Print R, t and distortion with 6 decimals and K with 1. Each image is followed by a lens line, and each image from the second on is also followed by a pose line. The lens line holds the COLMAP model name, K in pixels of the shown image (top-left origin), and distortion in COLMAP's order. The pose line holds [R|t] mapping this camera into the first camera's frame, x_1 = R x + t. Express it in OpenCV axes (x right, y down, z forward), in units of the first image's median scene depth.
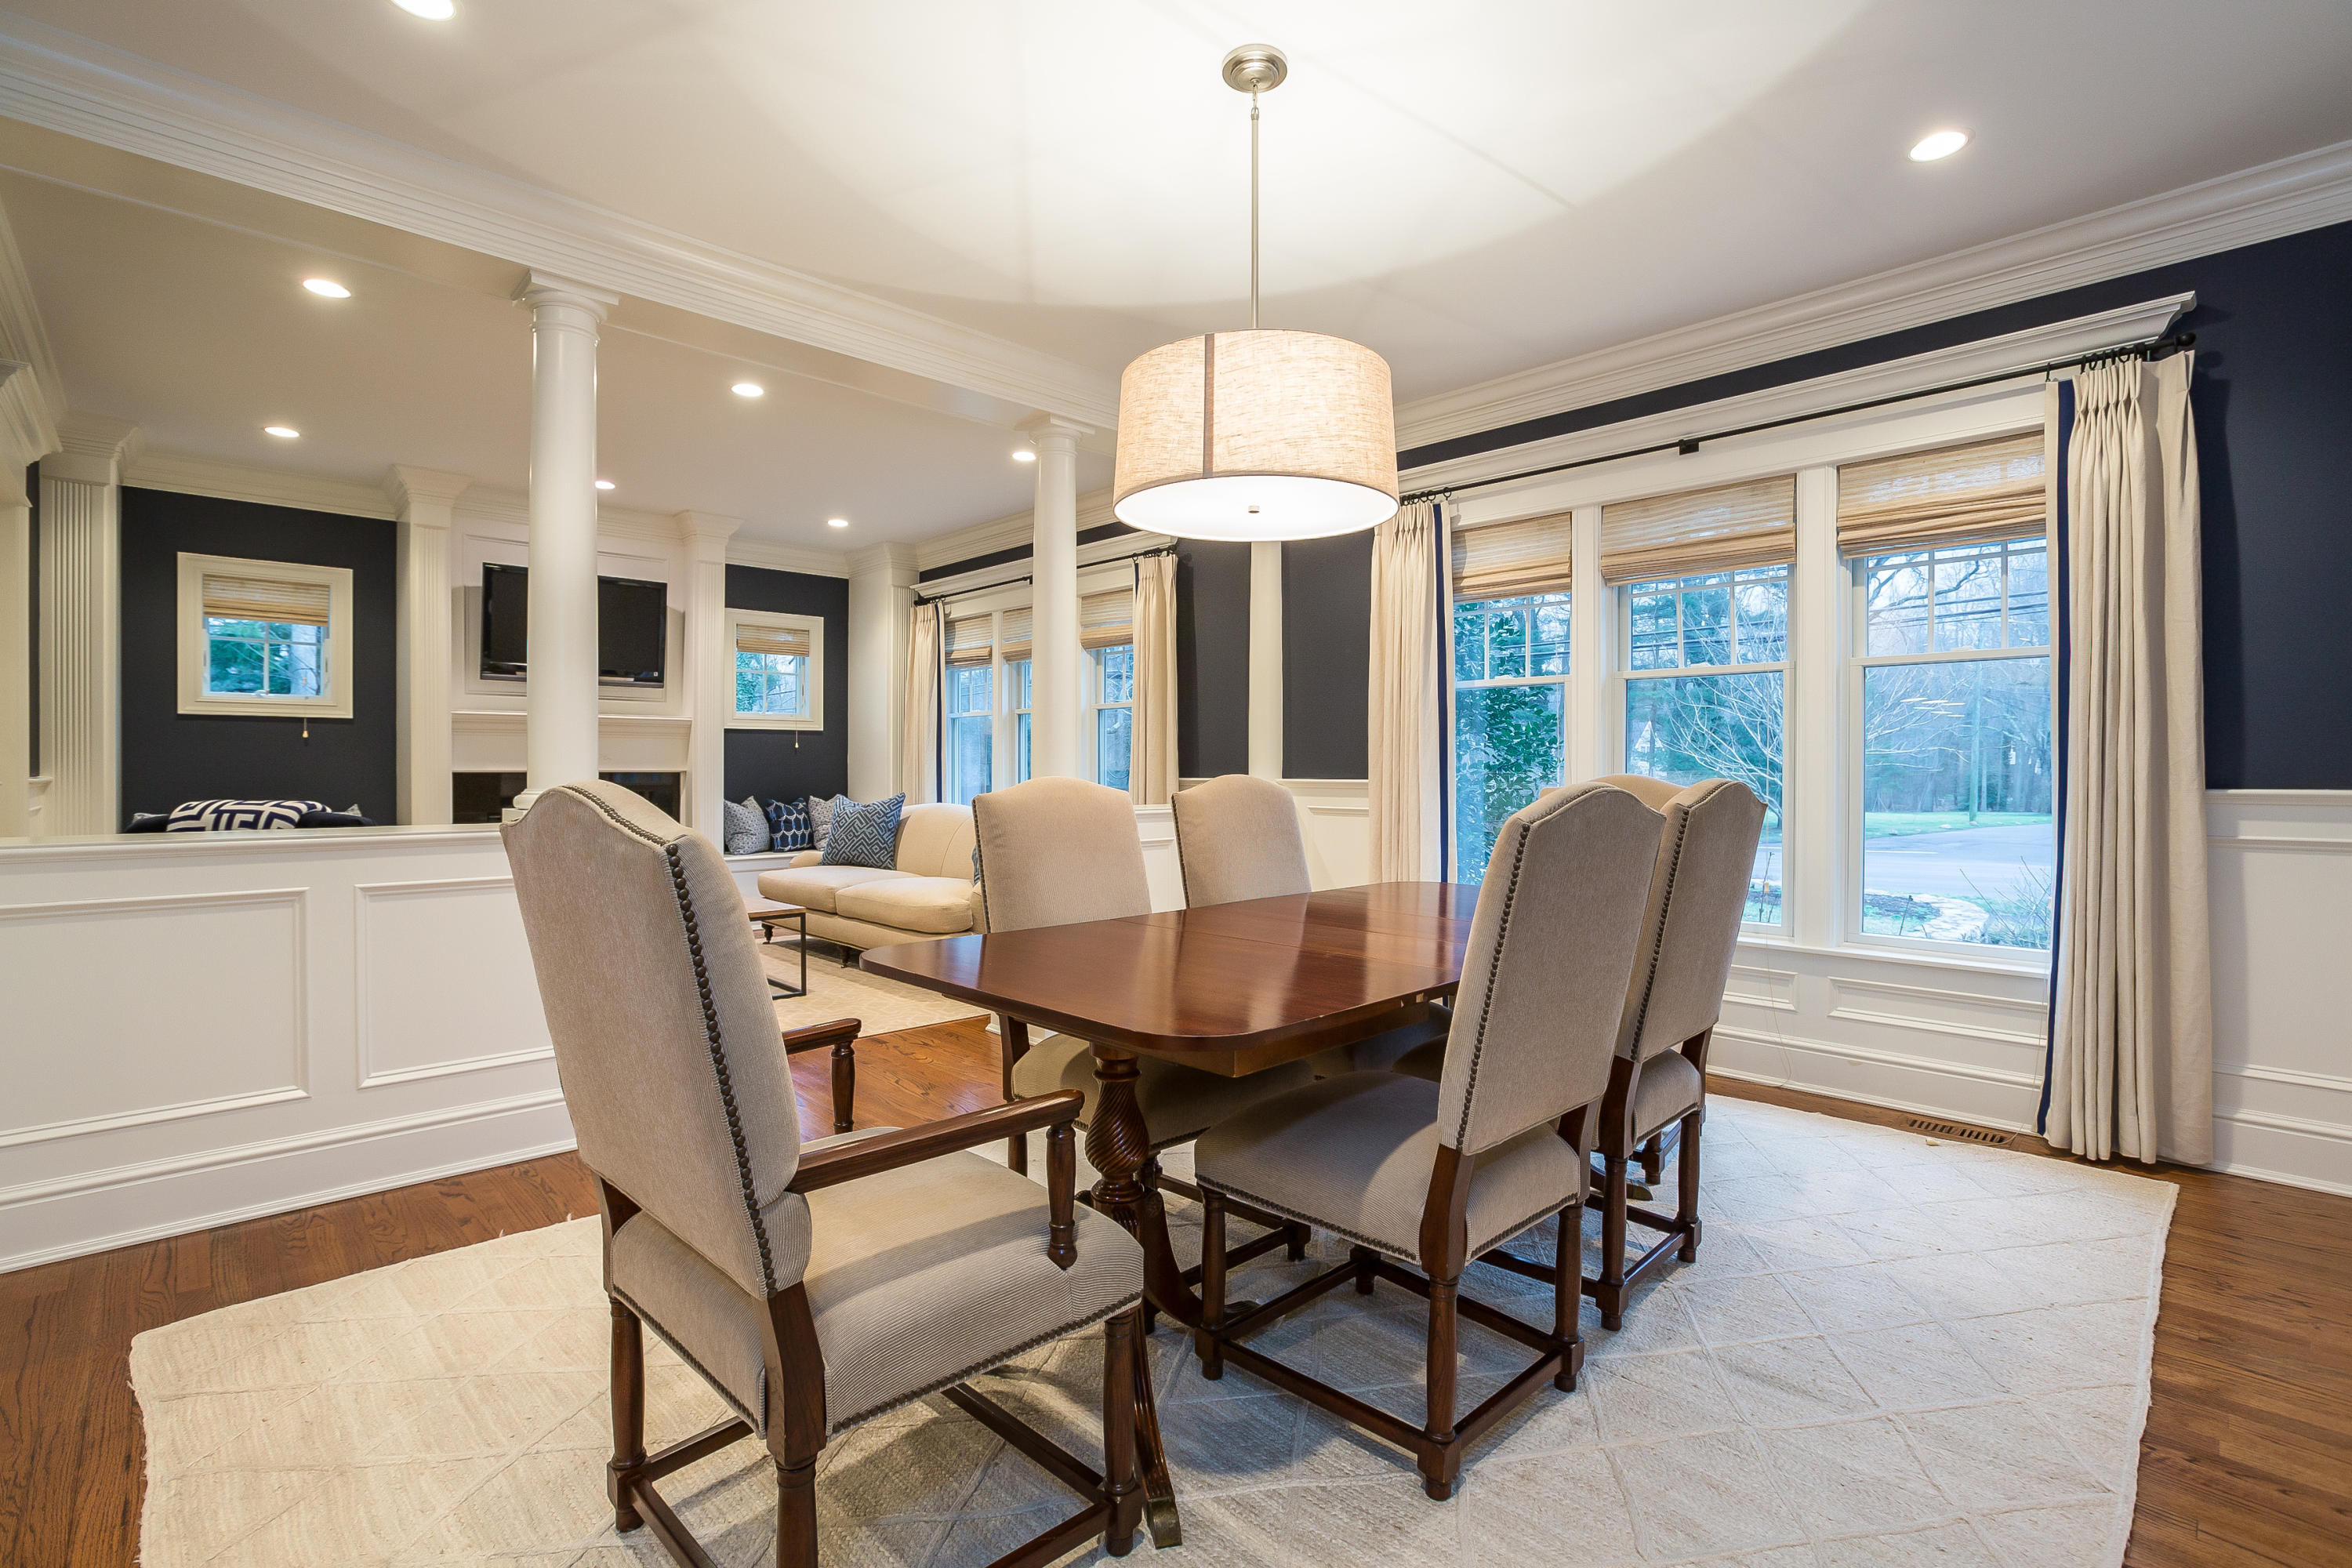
lens RADIAL K [[1072.3, 0, 1170.9], [0, 1072.3, 771.3], [0, 0, 1]] dist [-0.032906, 0.008249]
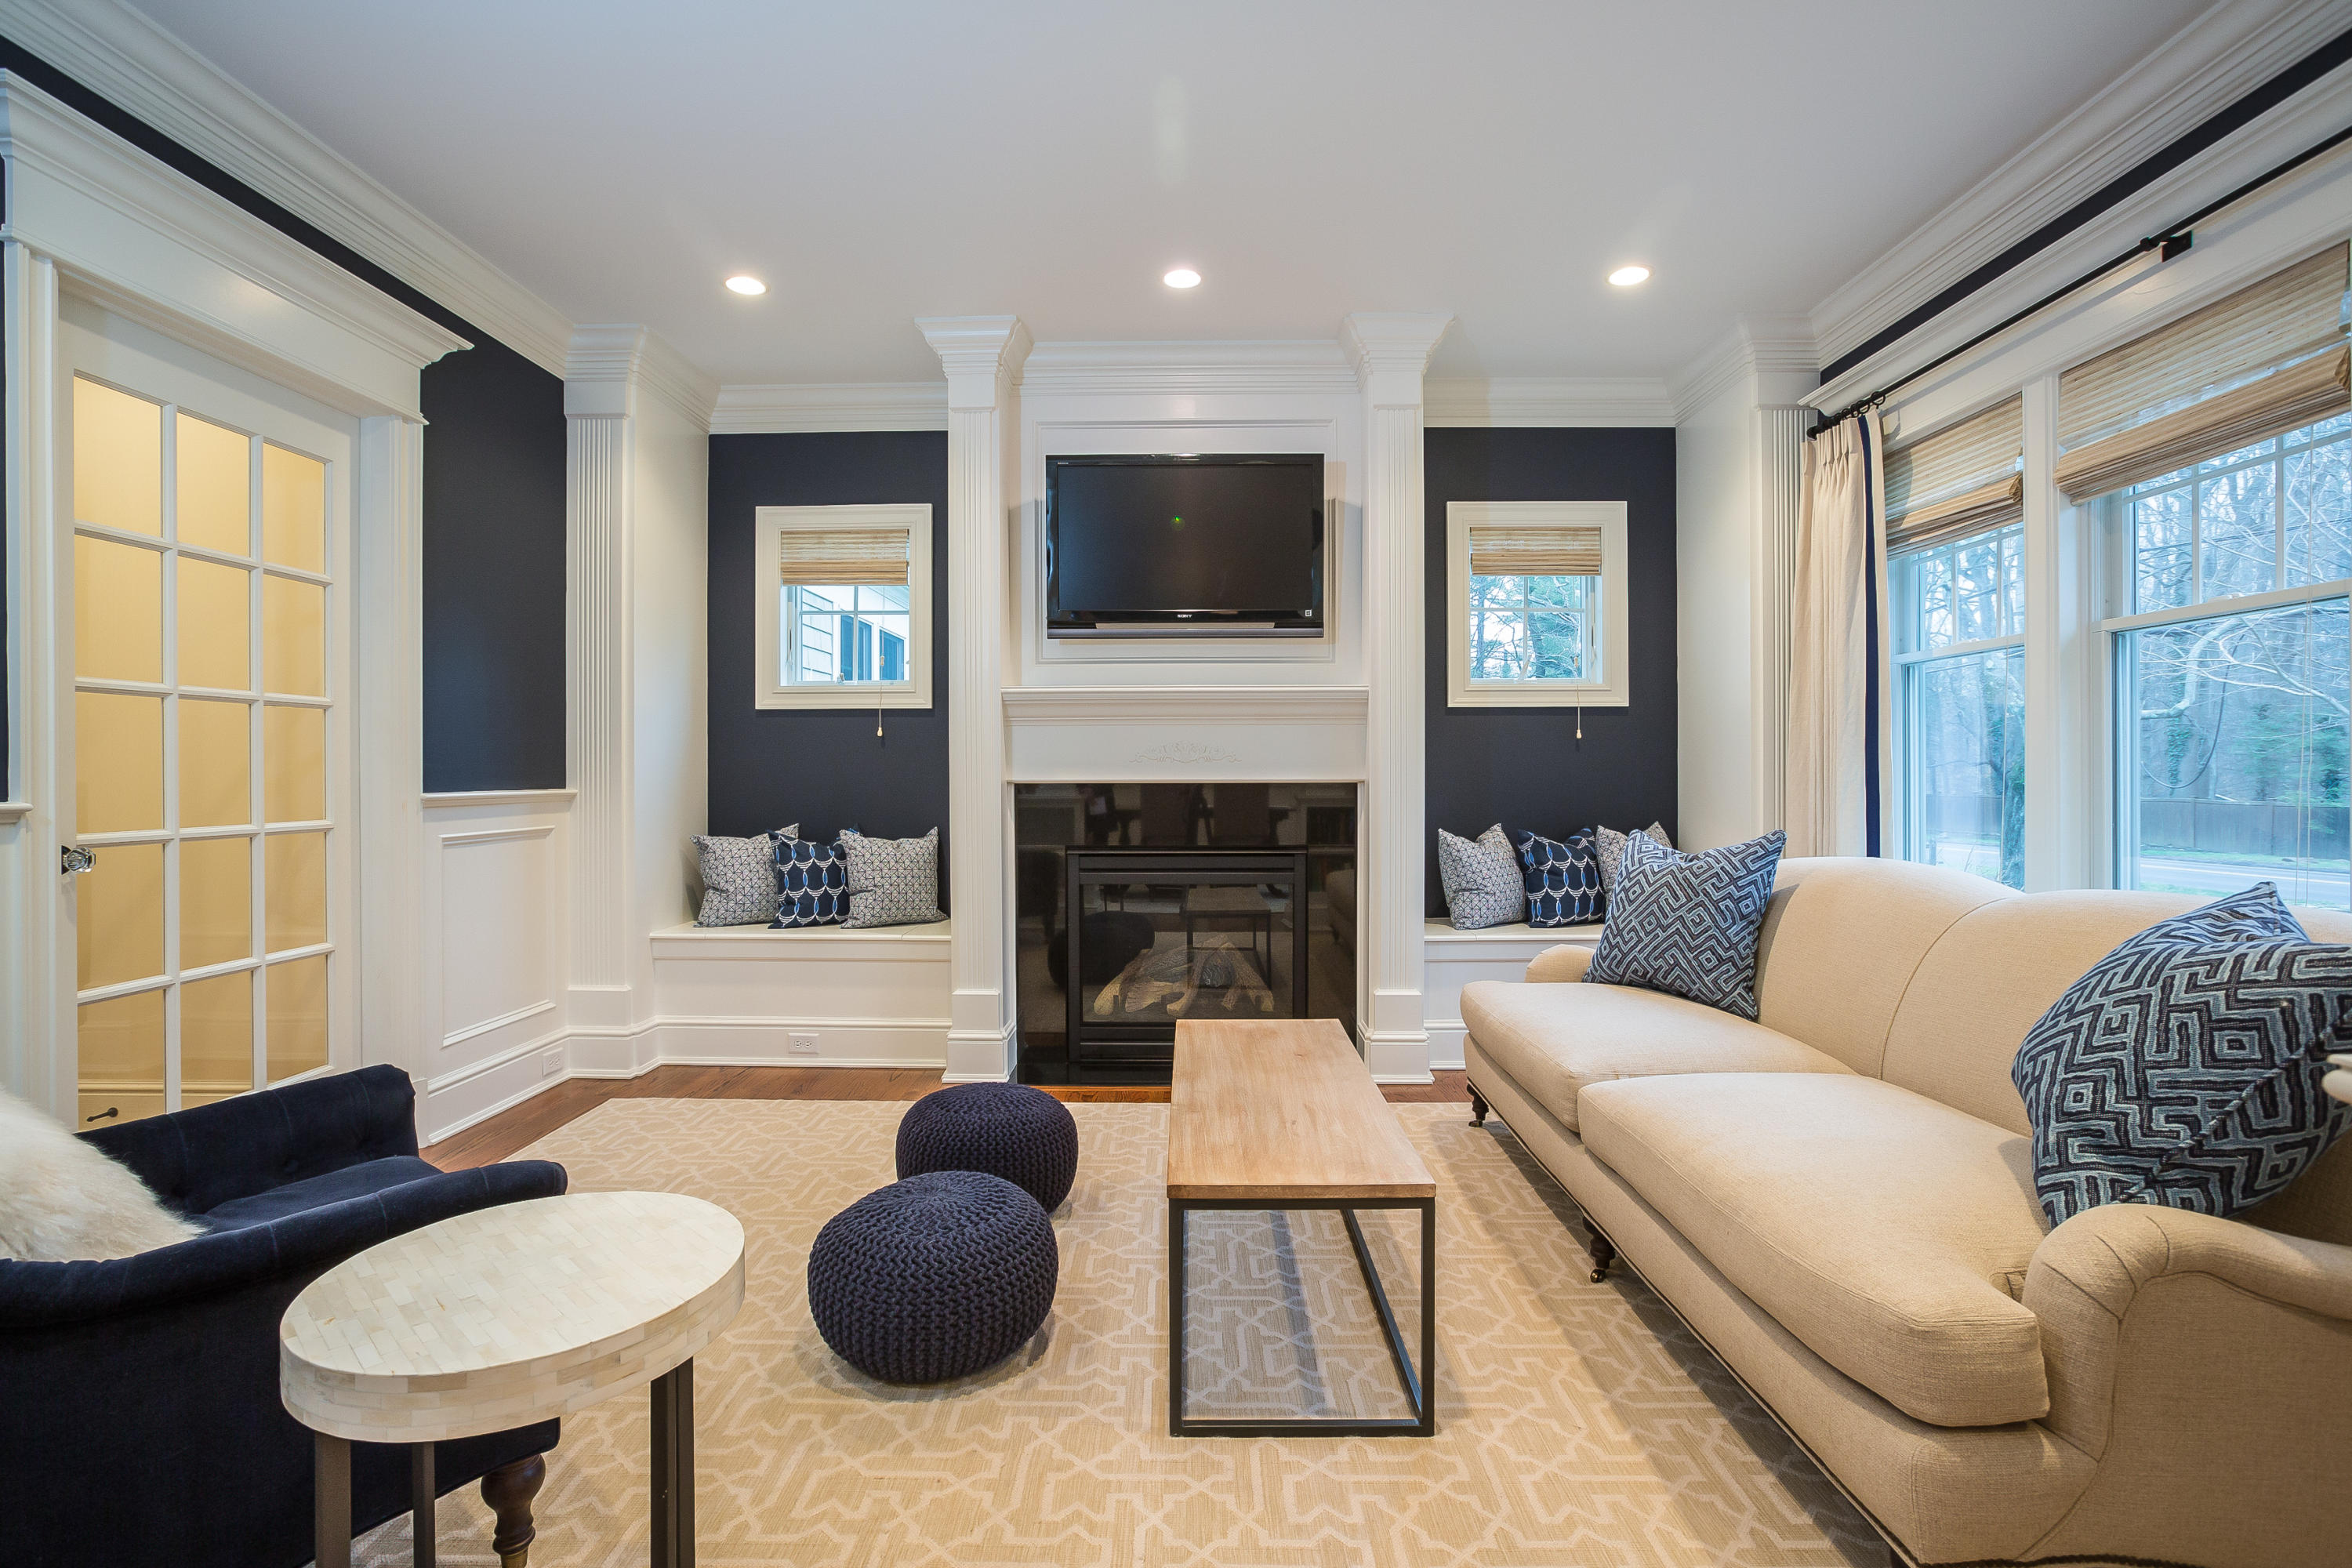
lens RADIAL K [[1131.4, 0, 1162.1], [0, 1131.4, 765.9], [0, 0, 1]] dist [-0.004398, 0.000966]
pose [[0.717240, -0.007316, -0.696787, -0.098326], [0.002261, 0.999964, -0.008172, -0.003464], [0.696822, 0.004286, 0.717231, 0.445525]]
